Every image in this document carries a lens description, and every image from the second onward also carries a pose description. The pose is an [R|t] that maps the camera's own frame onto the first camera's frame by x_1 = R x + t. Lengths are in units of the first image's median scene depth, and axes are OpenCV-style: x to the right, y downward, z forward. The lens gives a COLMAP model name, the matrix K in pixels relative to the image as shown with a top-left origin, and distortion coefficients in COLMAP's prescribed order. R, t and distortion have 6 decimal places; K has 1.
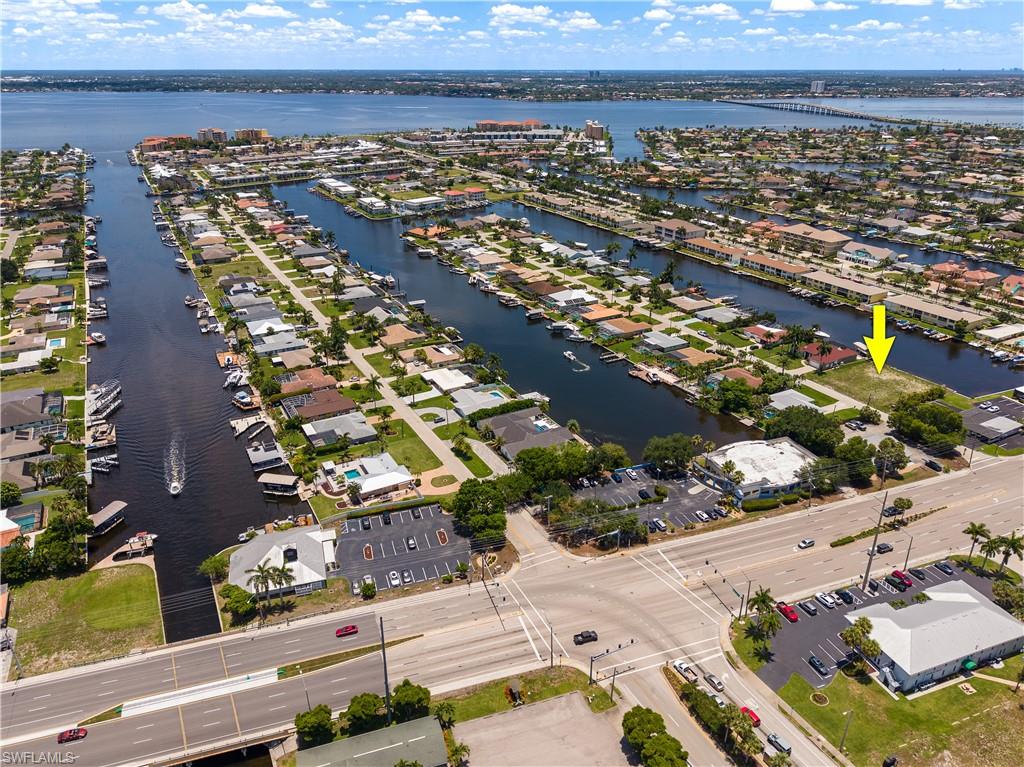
lens RADIAL K [[707.2, 0, 509.1], [0, 707.2, 383.7], [0, 0, 1]] dist [0.053944, -0.087747]
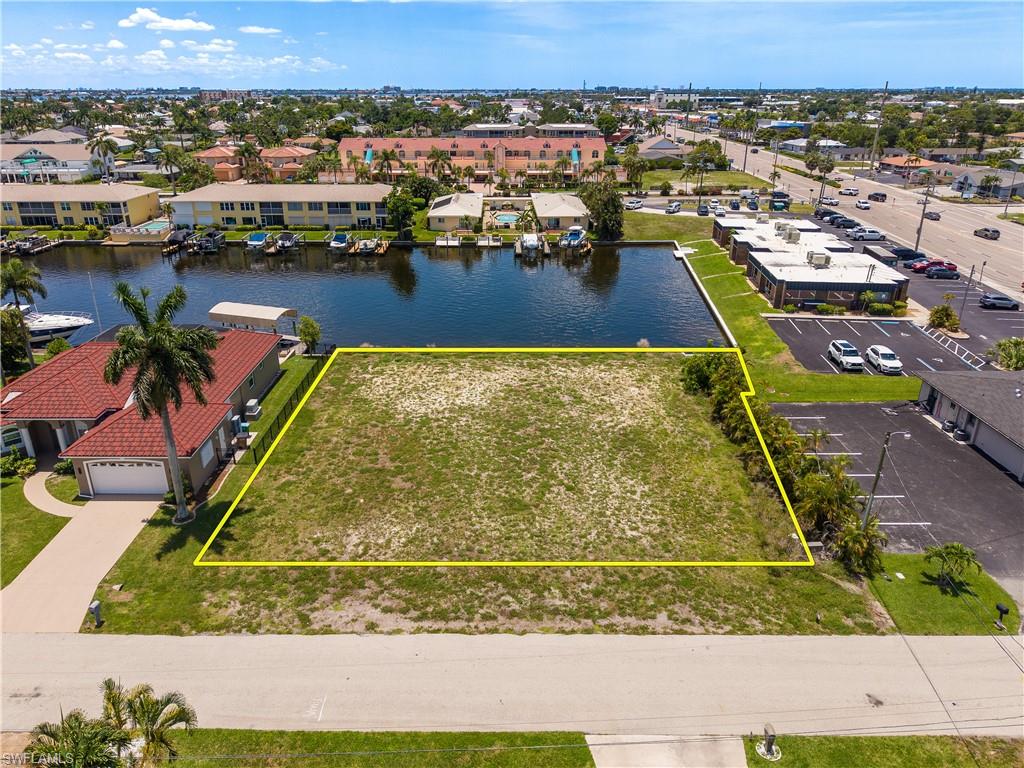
lens RADIAL K [[711.1, 0, 495.1], [0, 711.1, 383.9], [0, 0, 1]] dist [0.075297, -0.114093]
pose [[0.475766, -0.332039, 0.814492, 0.239220], [0.358334, 0.918849, 0.165269, -0.029567], [-0.803270, 0.213231, 0.556138, 0.584138]]
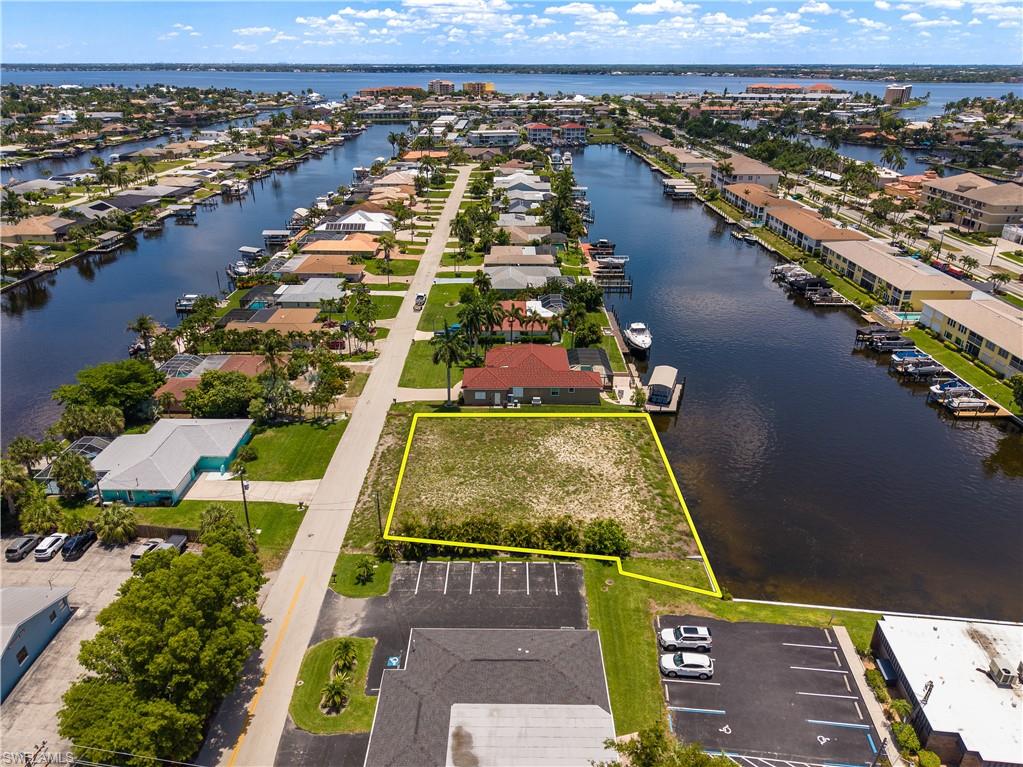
lens RADIAL K [[710.4, 0, 494.6], [0, 710.4, 383.4], [0, 0, 1]] dist [0.075297, -0.114093]
pose [[0.871990, 0.202149, -0.445836, 0.427768], [-0.202168, 0.978169, 0.048107, -0.035916], [0.445828, 0.048184, 0.893821, 0.445242]]
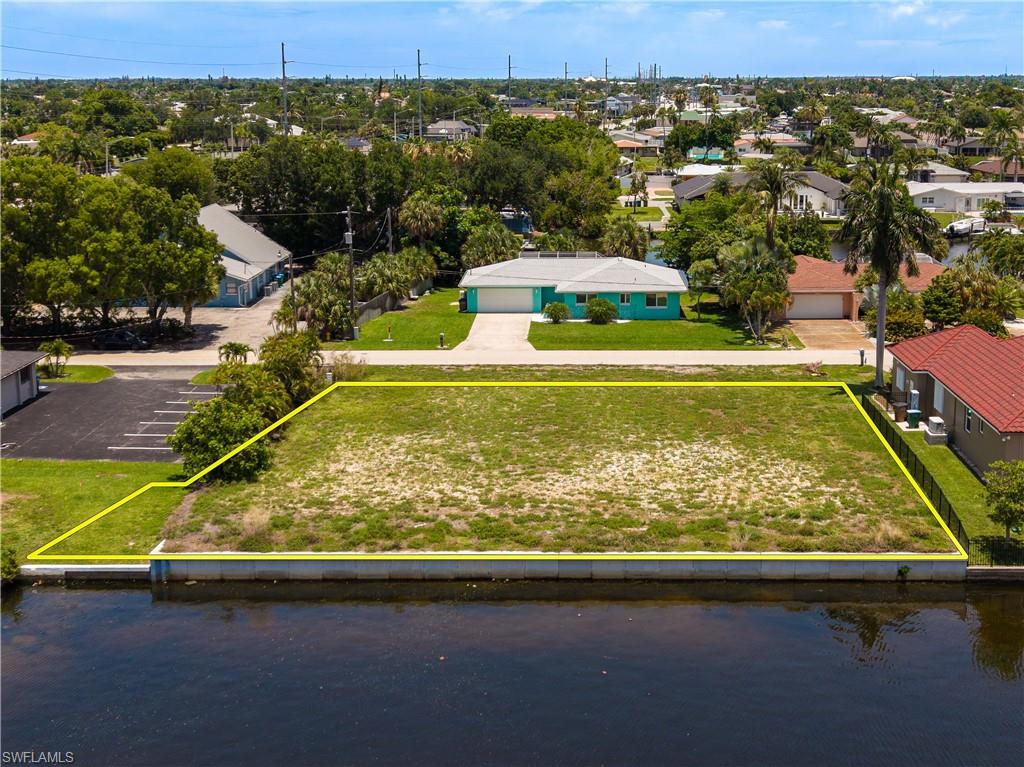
lens RADIAL K [[1524.9, 0, 560.9], [0, 1524.9, 385.3], [0, 0, 1]] dist [0.057861, 0.067015]
pose [[-0.485594, 0.178550, -0.855756, 0.511163], [-0.354623, 0.854521, 0.379521, -0.081260], [0.799025, 0.487764, -0.351632, 0.720690]]
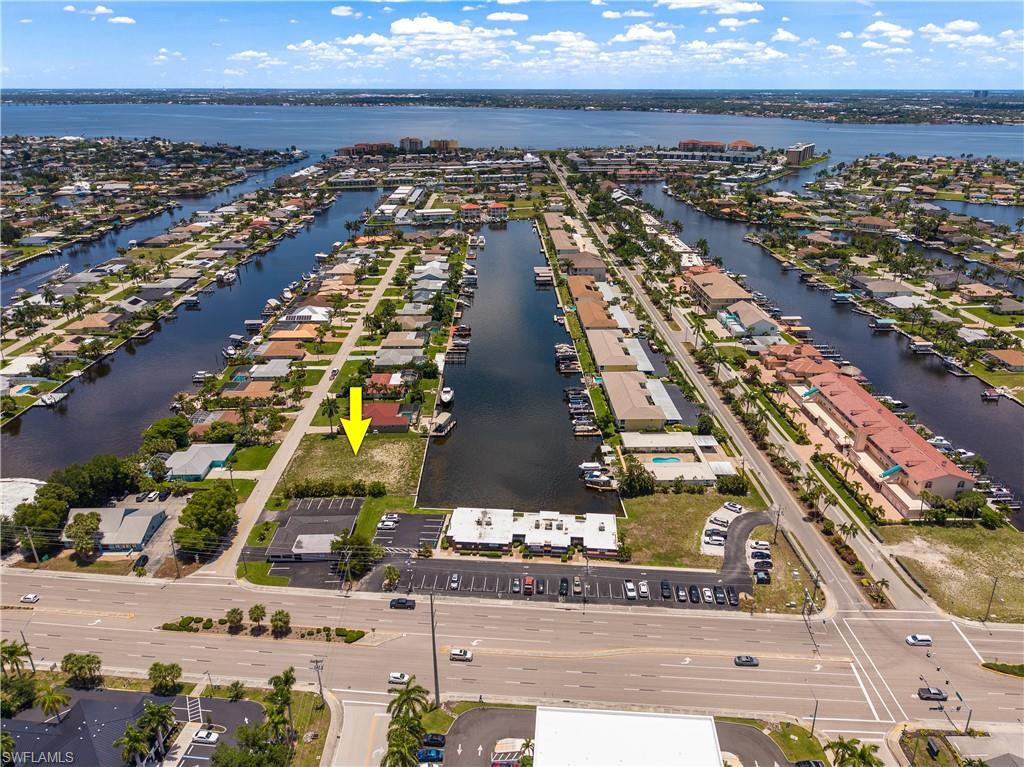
lens RADIAL K [[707.2, 0, 509.1], [0, 707.2, 383.7], [0, 0, 1]] dist [0.053944, -0.087747]
pose [[0.887834, 0.176530, -0.424956, 0.644218], [-0.186693, 0.982254, 0.017989, -0.086213], [0.420590, 0.063365, 0.905035, 0.233926]]
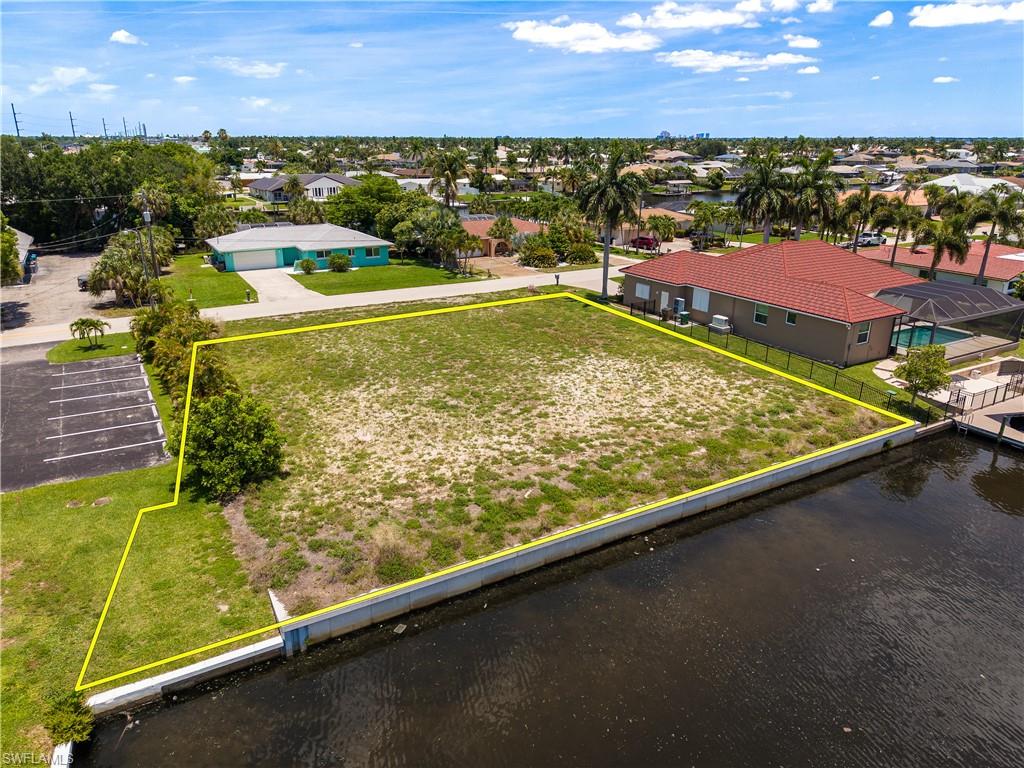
lens RADIAL K [[707.2, 0, 509.1], [0, 707.2, 384.2], [0, 0, 1]] dist [0.053944, -0.087747]
pose [[0.029751, 0.332756, -0.942544, 0.447533], [-0.411597, 0.863383, 0.291817, -0.032114], [0.910880, 0.379266, 0.162648, 0.641172]]
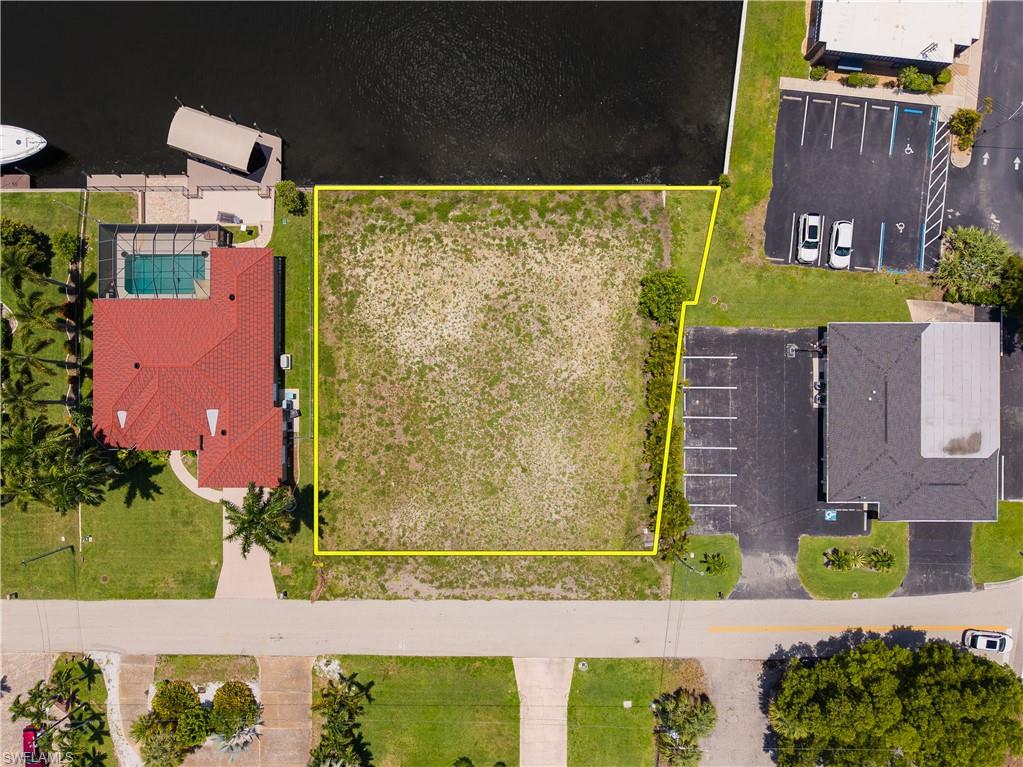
lens RADIAL K [[700.5, 0, 511.2], [0, 700.5, 396.4], [0, 0, 1]] dist [0.074221, -0.120646]
pose [[0.475144, -0.879902, -0.003141, 0.341383], [0.366137, 0.194464, 0.910015, -0.147435], [-0.800113, -0.433538, 0.414564, 0.580075]]
